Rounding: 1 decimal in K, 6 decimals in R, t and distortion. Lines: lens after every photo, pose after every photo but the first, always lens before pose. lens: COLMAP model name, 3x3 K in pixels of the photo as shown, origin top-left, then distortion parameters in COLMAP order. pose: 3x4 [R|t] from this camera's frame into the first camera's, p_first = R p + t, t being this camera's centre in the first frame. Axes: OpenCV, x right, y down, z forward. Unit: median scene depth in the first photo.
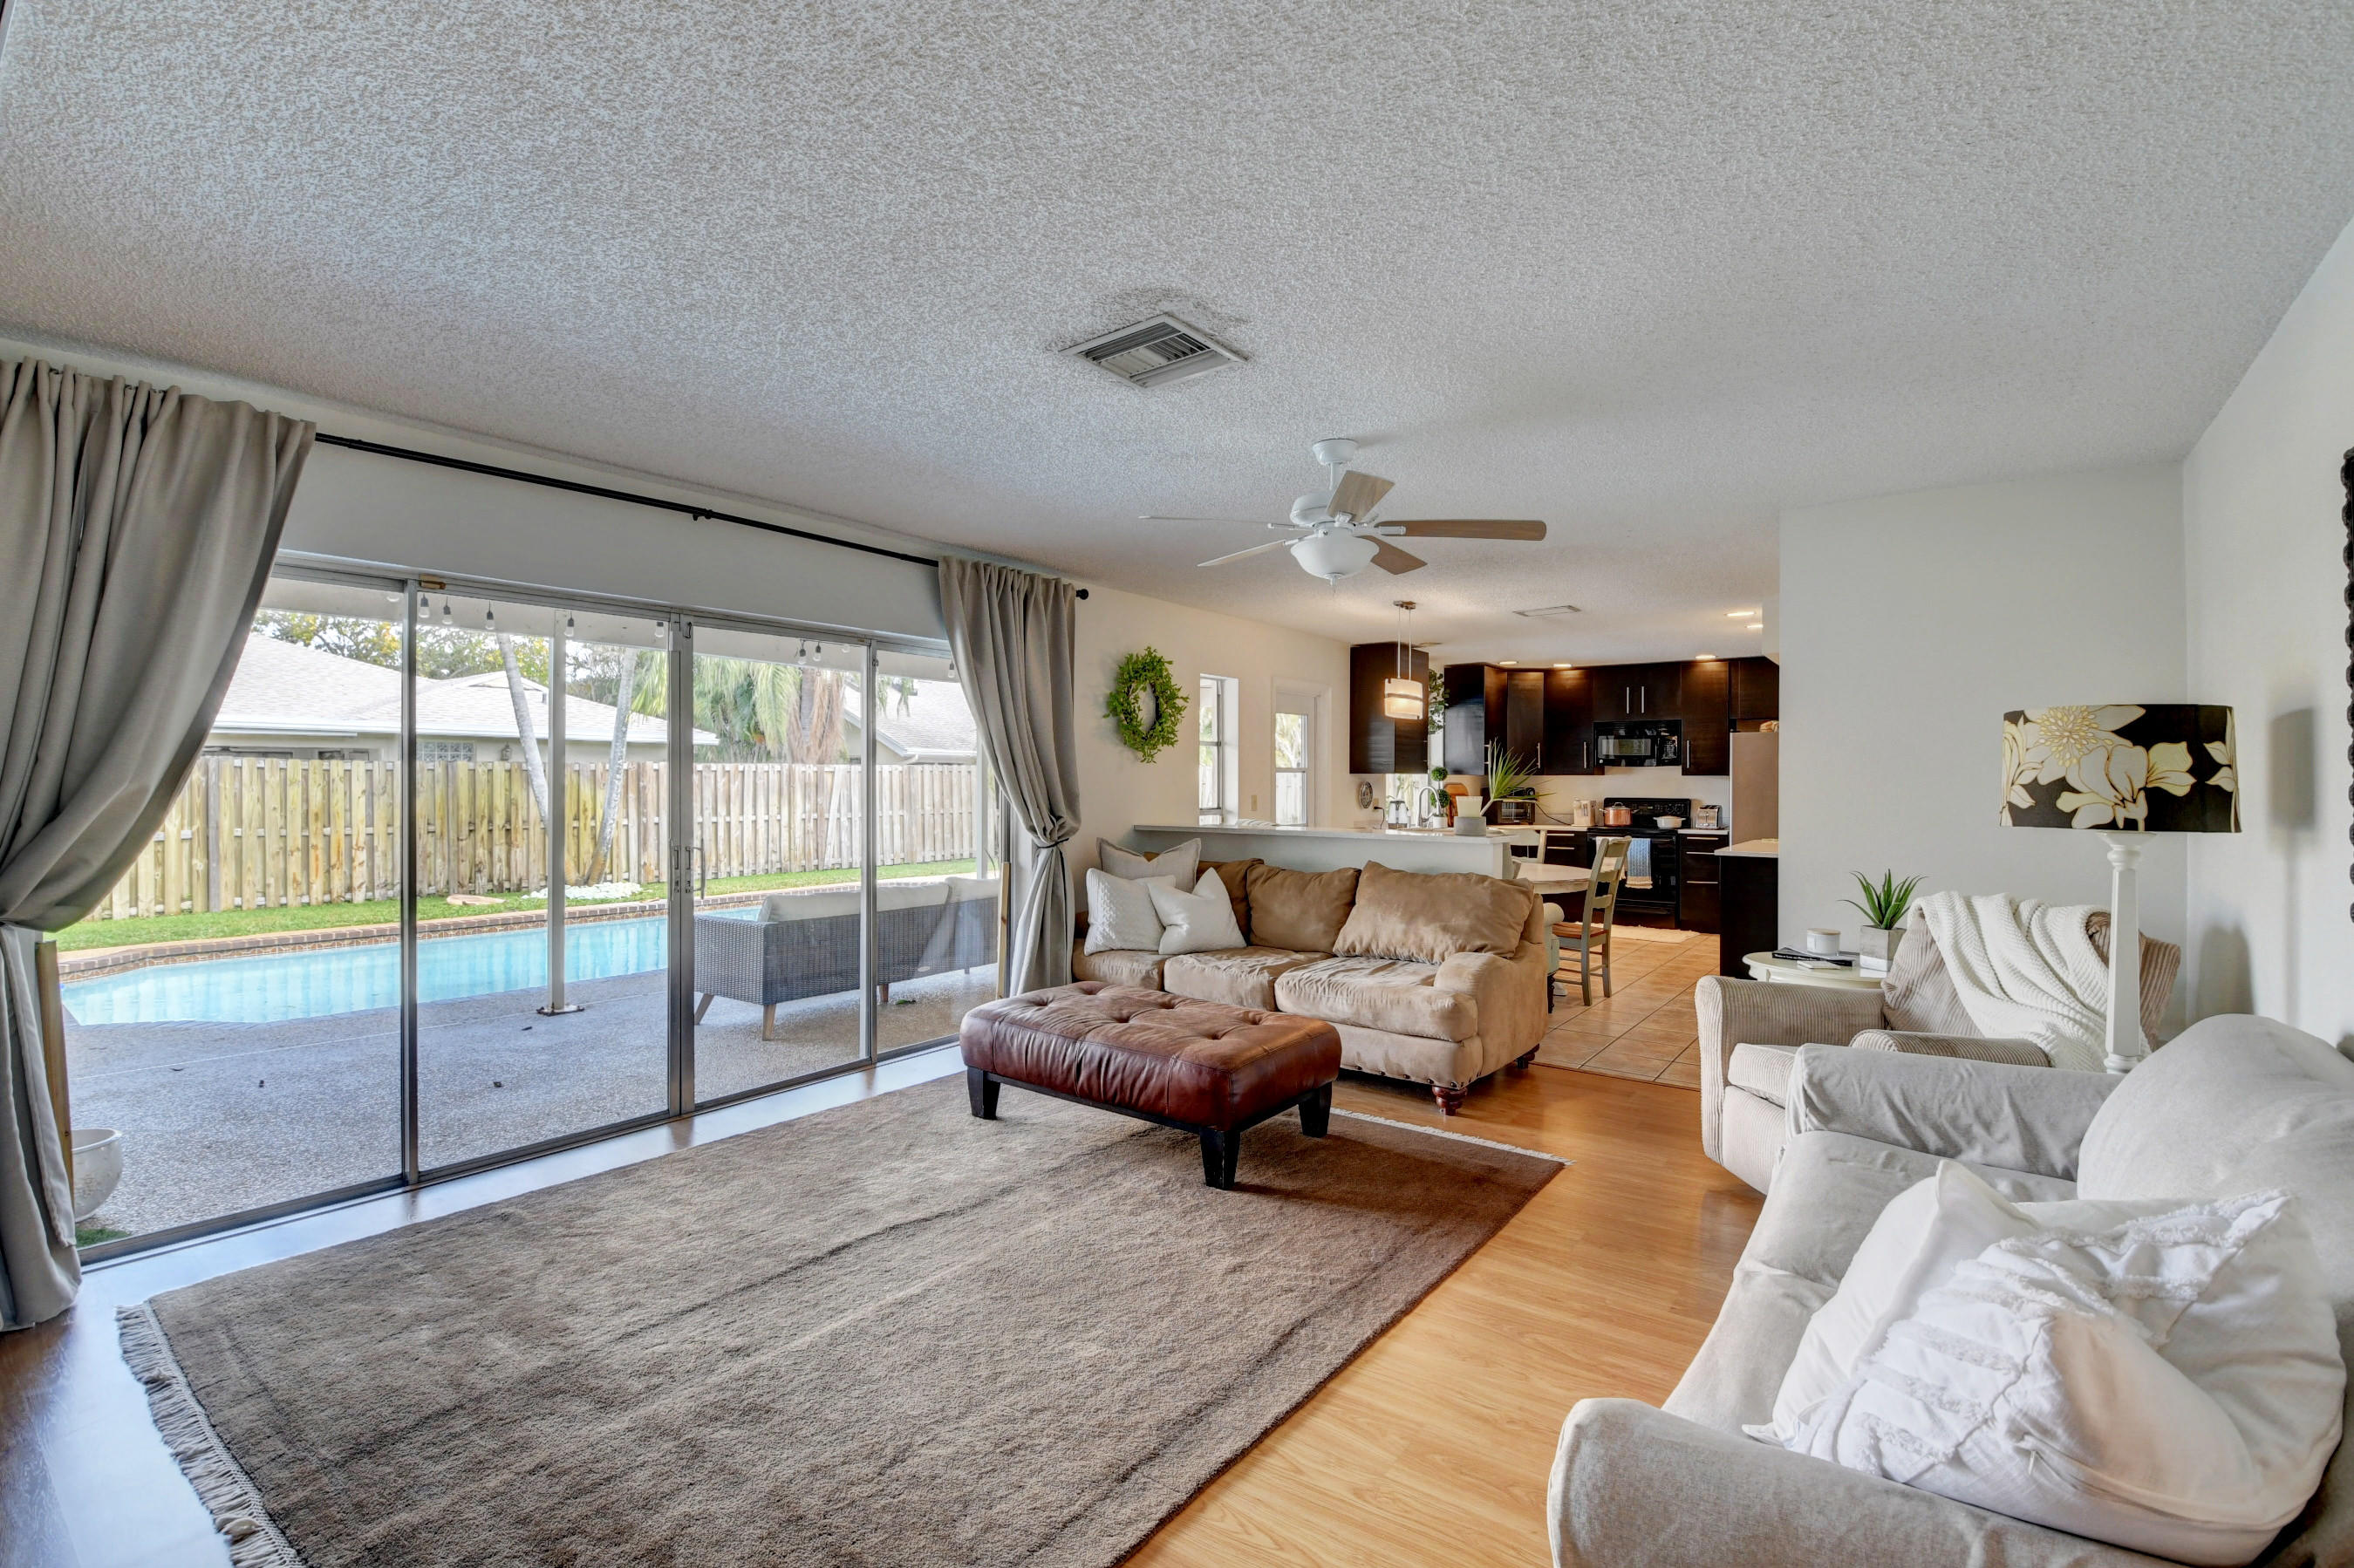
lens RADIAL K [[1037.3, 0, 1158.5], [0, 1037.3, 764.4], [0, 0, 1]] dist [-0.006828, -0.013034]
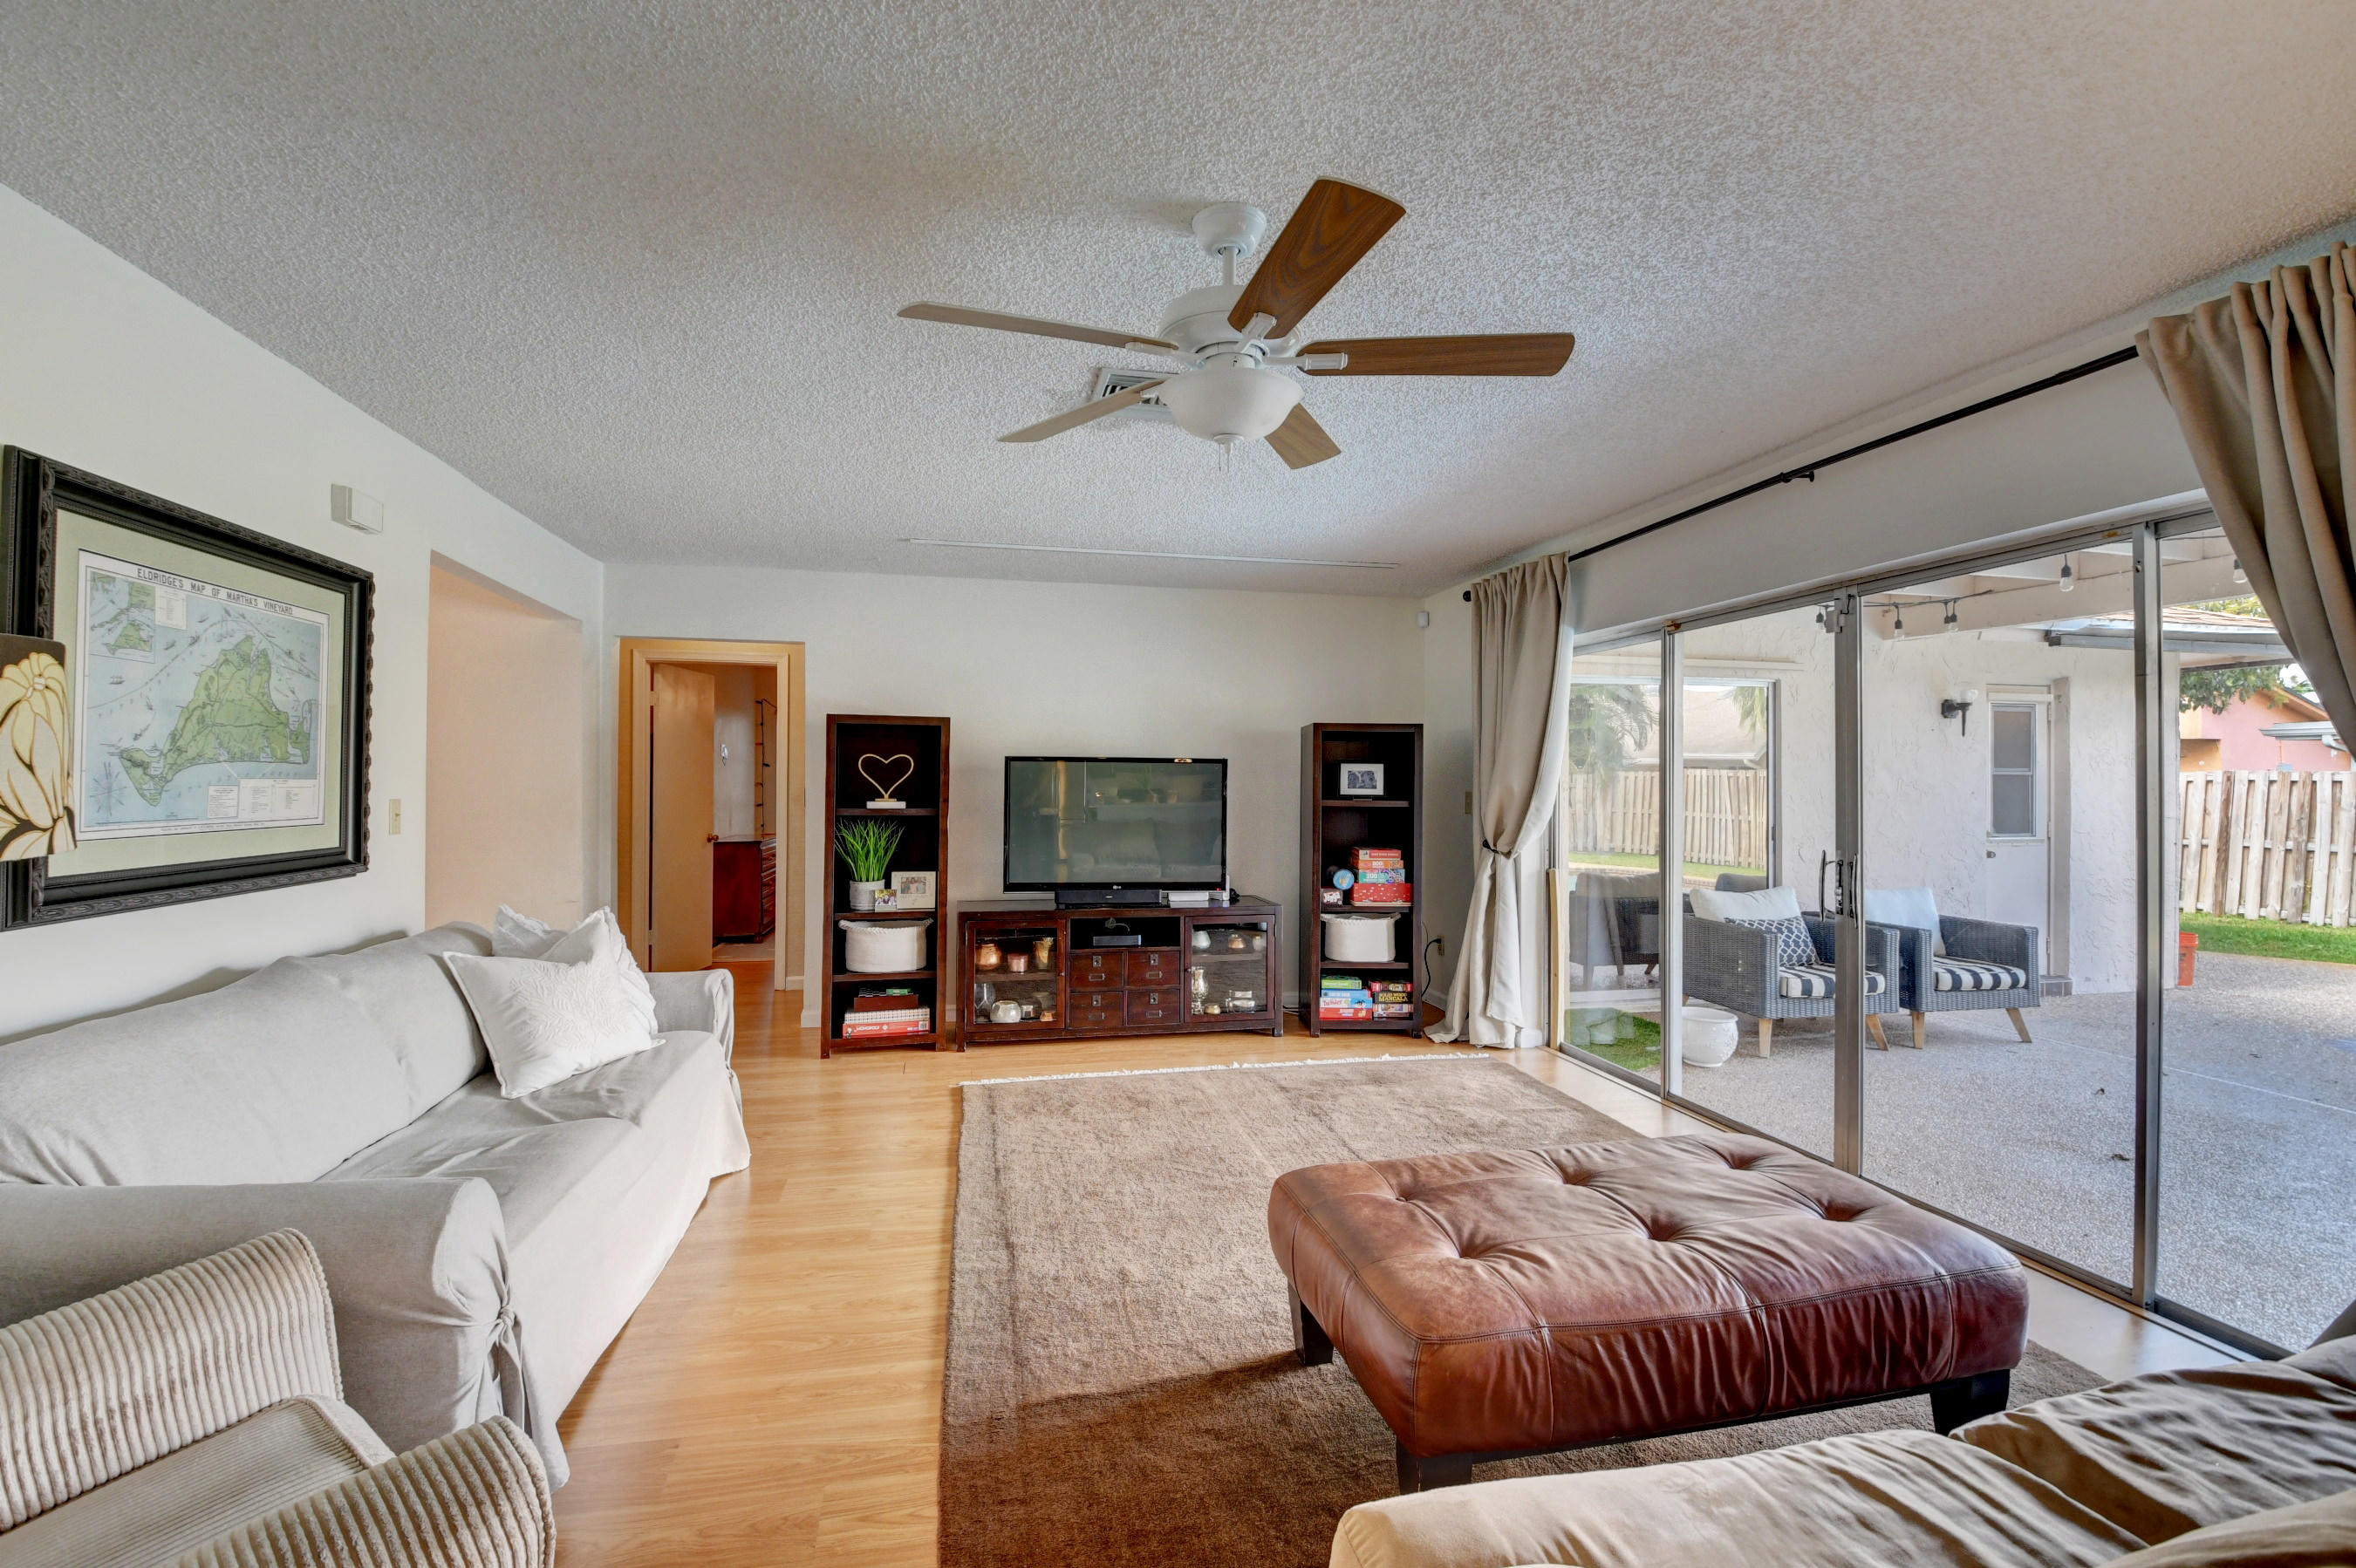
lens RADIAL K [[1038.1, 0, 1179.5], [0, 1038.1, 778.4], [0, 0, 1]] dist [-0.006828, -0.013034]
pose [[-0.641085, -0.010826, -0.767393, 0.240966], [0.004012, 0.999840, -0.017457, 0.010704], [0.767459, -0.014270, -0.640939, 0.507583]]
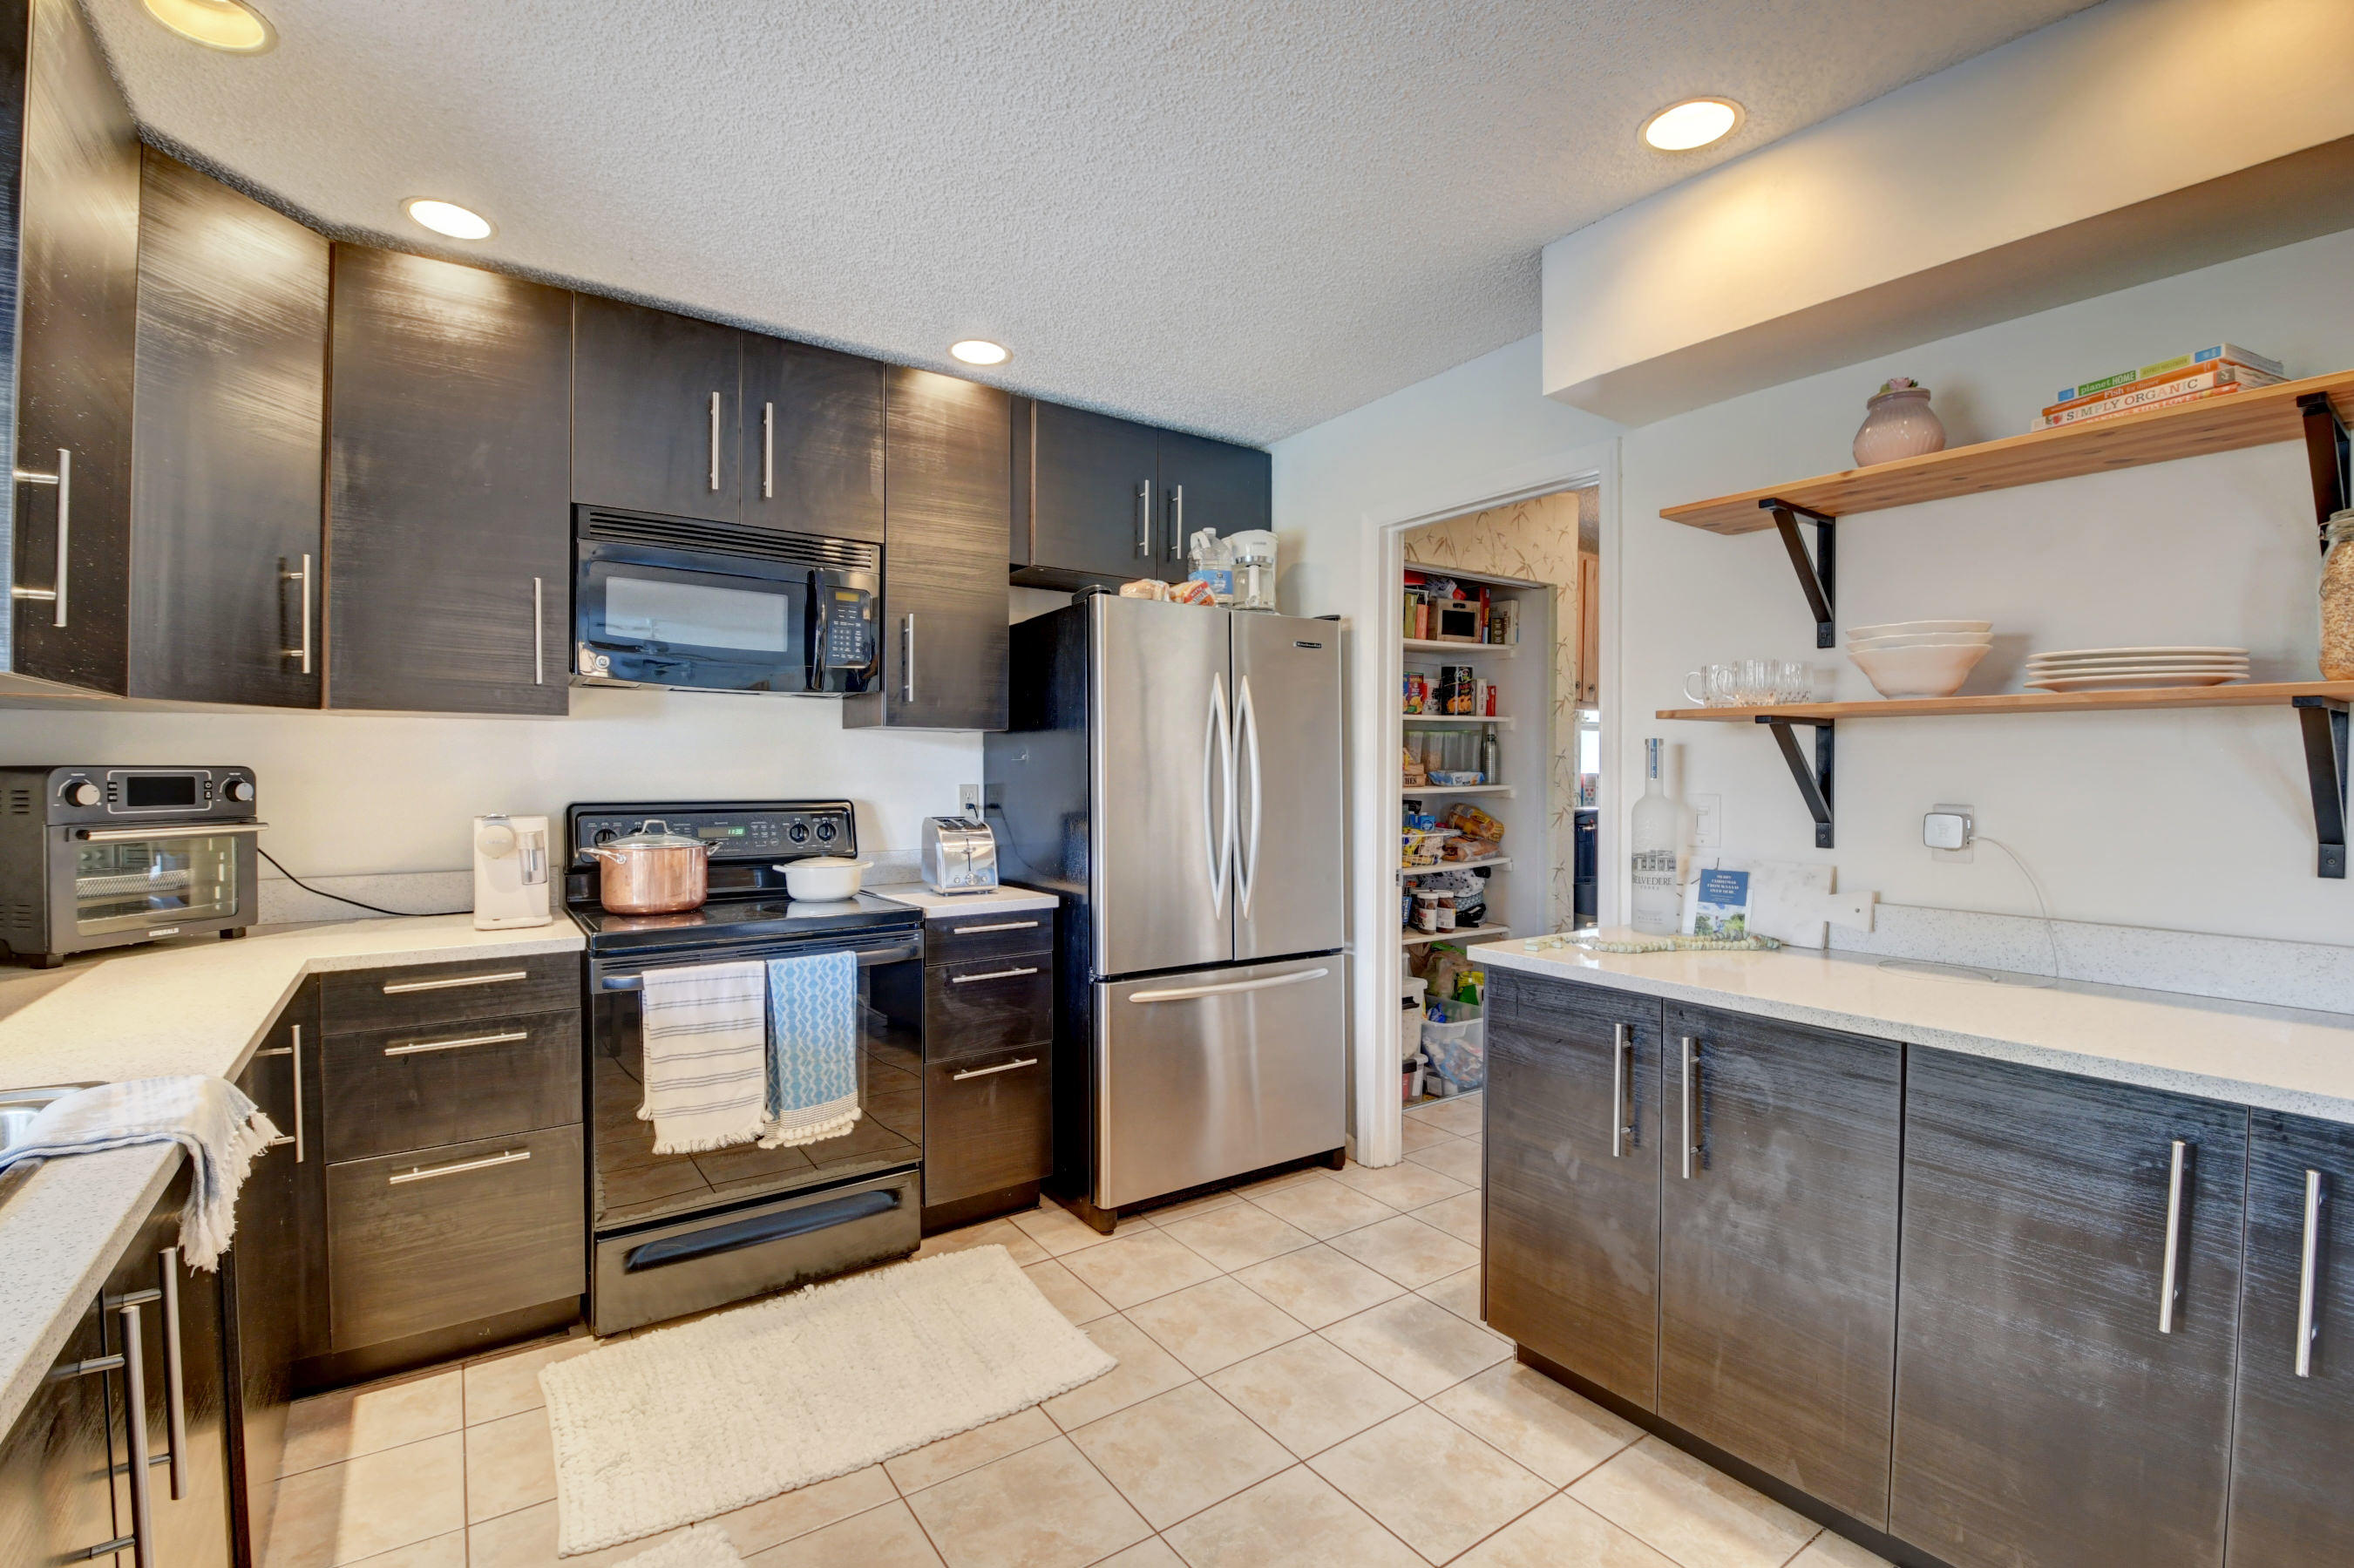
lens RADIAL K [[1037.4, 0, 1171.3], [0, 1037.4, 780.2], [0, 0, 1]] dist [-0.006828, -0.013034]
pose [[0.295613, -0.011604, 0.955237, 0.233677], [-0.016250, 0.999720, 0.017173, 0.020033], [-0.955170, -0.020599, 0.295342, 0.818915]]
